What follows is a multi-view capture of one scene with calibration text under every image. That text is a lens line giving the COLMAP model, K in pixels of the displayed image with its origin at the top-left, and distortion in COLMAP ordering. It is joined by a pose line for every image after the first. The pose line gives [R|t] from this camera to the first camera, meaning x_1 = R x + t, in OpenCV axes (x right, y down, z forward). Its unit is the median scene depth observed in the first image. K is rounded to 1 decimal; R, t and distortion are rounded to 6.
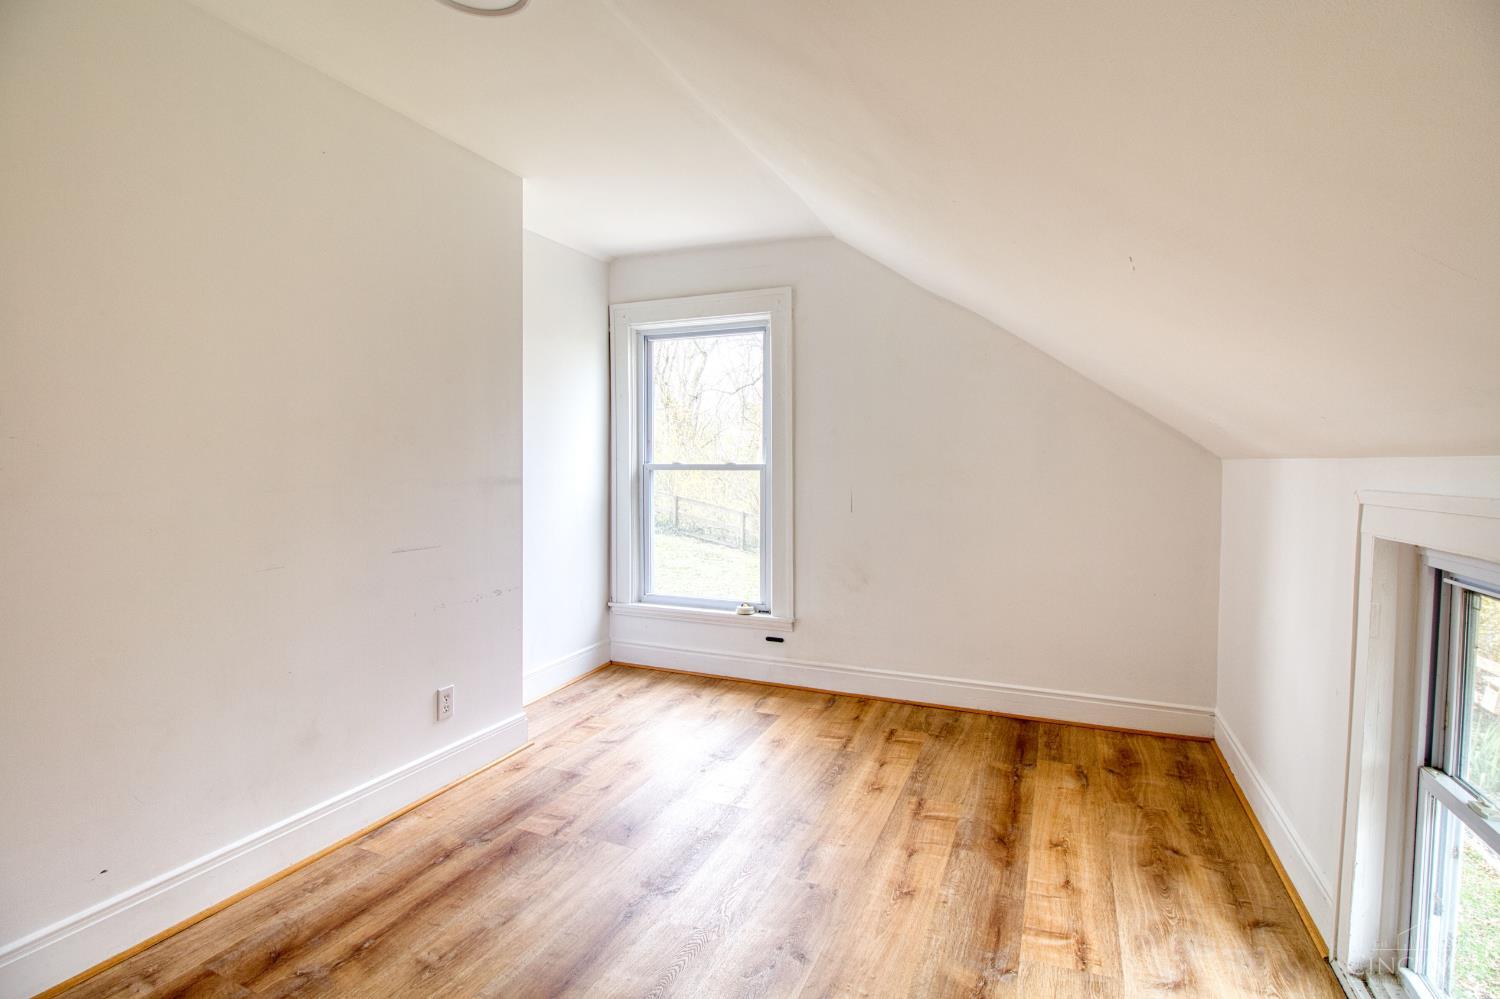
lens RADIAL K [[710.9, 0, 746.5], [0, 710.9, 496.7], [0, 0, 1]] dist [0.012395, -0.017351]
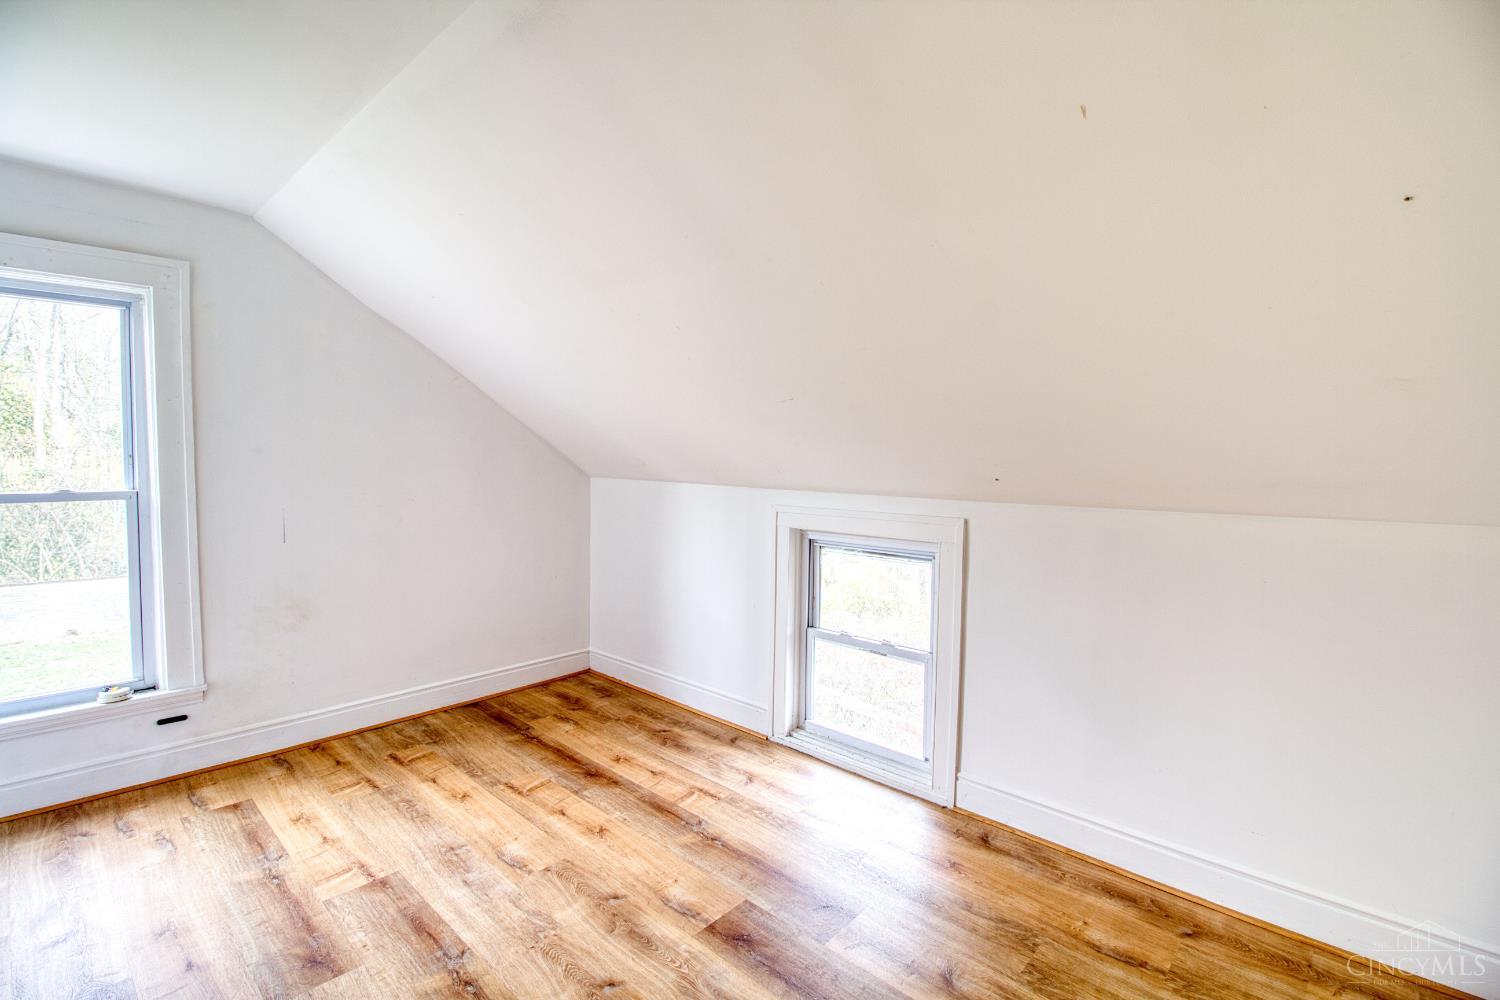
lens RADIAL K [[710.9, 0, 746.5], [0, 710.9, 497.2], [0, 0, 1]] dist [0.012395, -0.017351]
pose [[0.333171, -0.056761, 0.941156, -0.596013], [0.031169, 0.998304, 0.049174, -0.073166], [-0.942351, 0.012952, 0.334375, 0.207761]]
